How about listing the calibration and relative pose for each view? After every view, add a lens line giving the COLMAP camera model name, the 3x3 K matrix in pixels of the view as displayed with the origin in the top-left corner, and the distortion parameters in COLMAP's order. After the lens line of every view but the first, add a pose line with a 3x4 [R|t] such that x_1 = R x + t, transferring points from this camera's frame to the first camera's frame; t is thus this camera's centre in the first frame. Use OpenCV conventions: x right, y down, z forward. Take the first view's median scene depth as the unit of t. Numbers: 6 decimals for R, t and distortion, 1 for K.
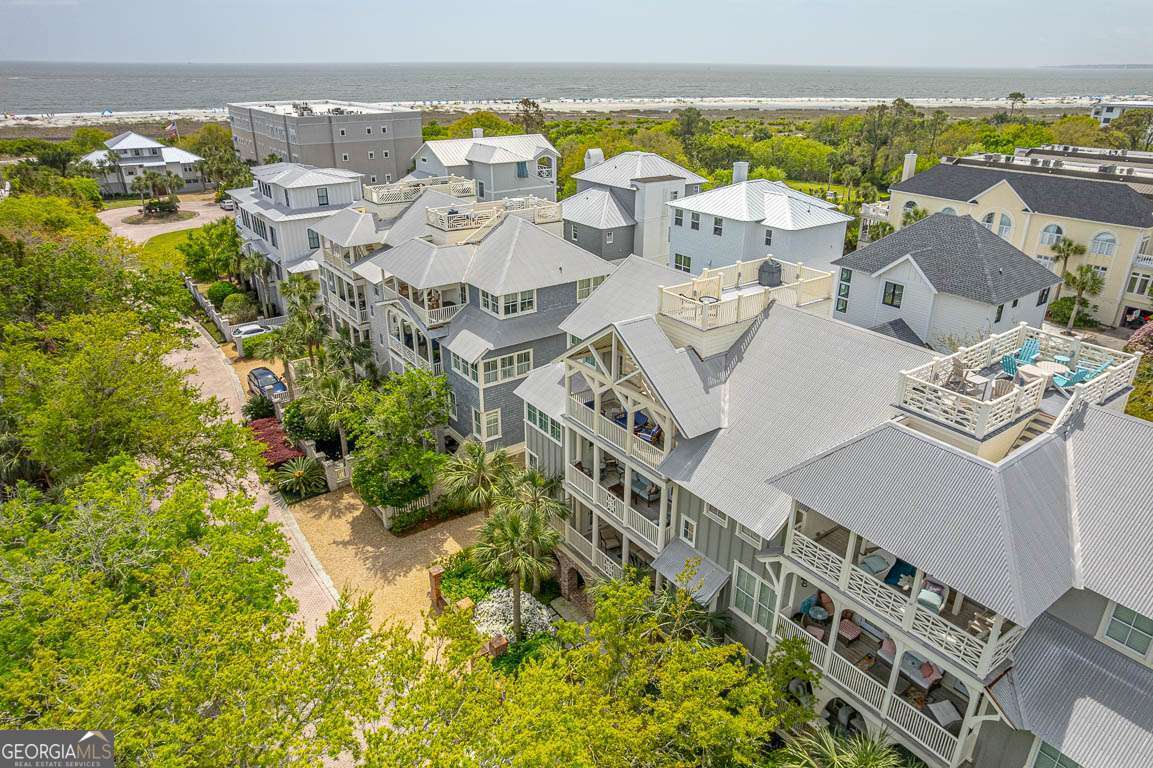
lens RADIAL K [[728.7, 0, 576.5], [0, 728.7, 384.0], [0, 0, 1]] dist [-0.069735, 0.051140]
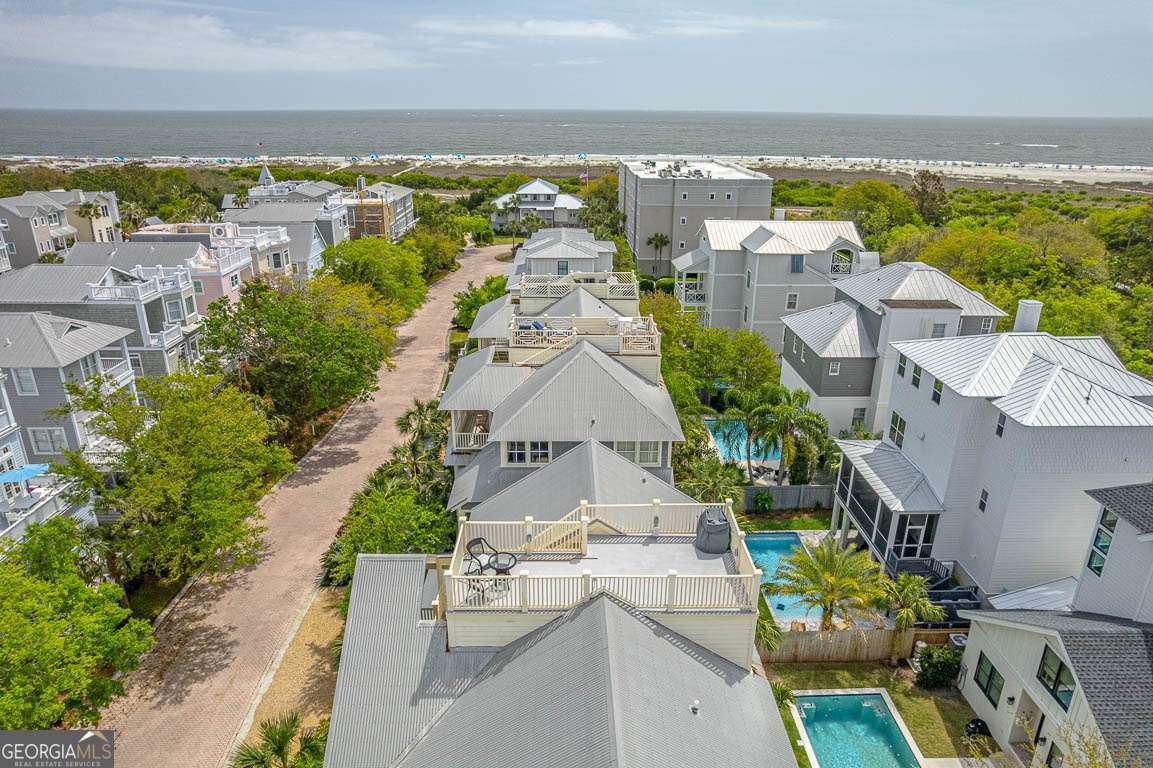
lens RADIAL K [[728.7, 0, 576.5], [0, 728.7, 384.0], [0, 0, 1]] dist [-0.069735, 0.051140]
pose [[0.819116, 0.204206, -0.536049, 0.200241], [-0.236342, 0.971628, 0.008993, -0.105292], [0.522677, 0.119325, 0.844139, 0.162177]]
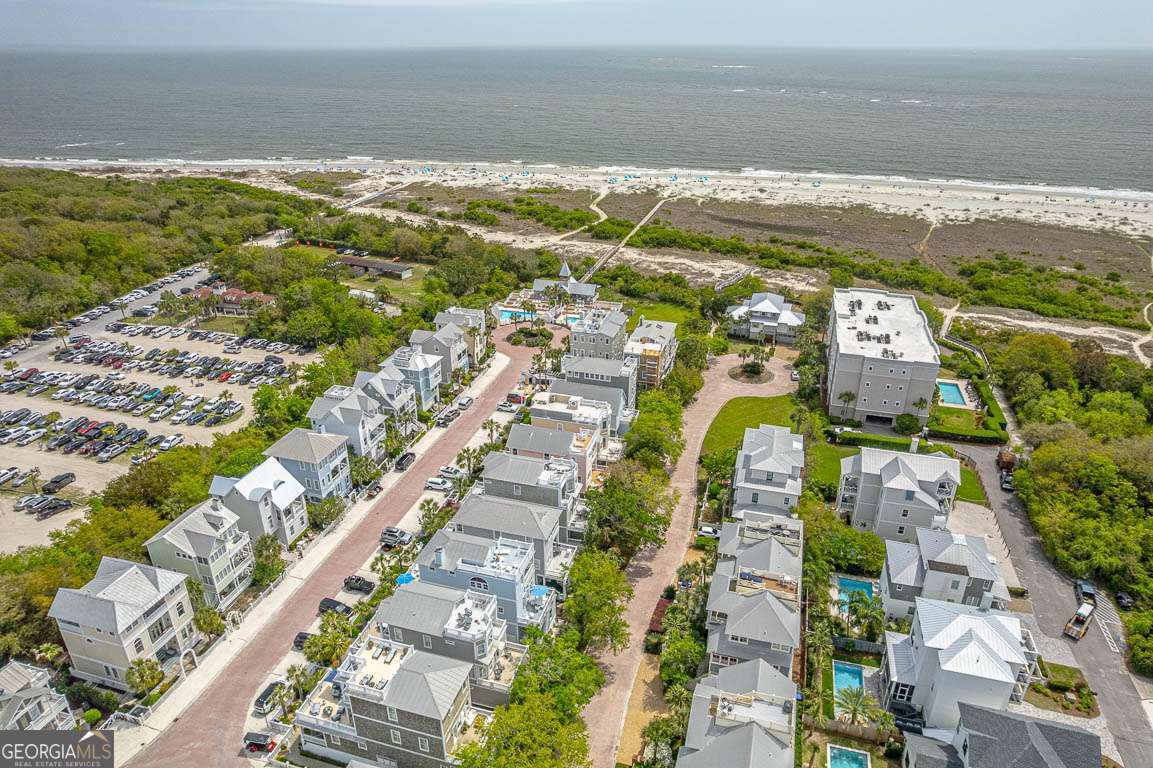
lens RADIAL K [[728.7, 0, 576.5], [0, 728.7, 384.0], [0, 0, 1]] dist [-0.069735, 0.051140]
pose [[0.609443, 0.334452, -0.718833, 0.484587], [-0.318186, 0.933626, 0.164623, -0.534584], [0.726179, 0.128394, 0.675410, -0.494414]]
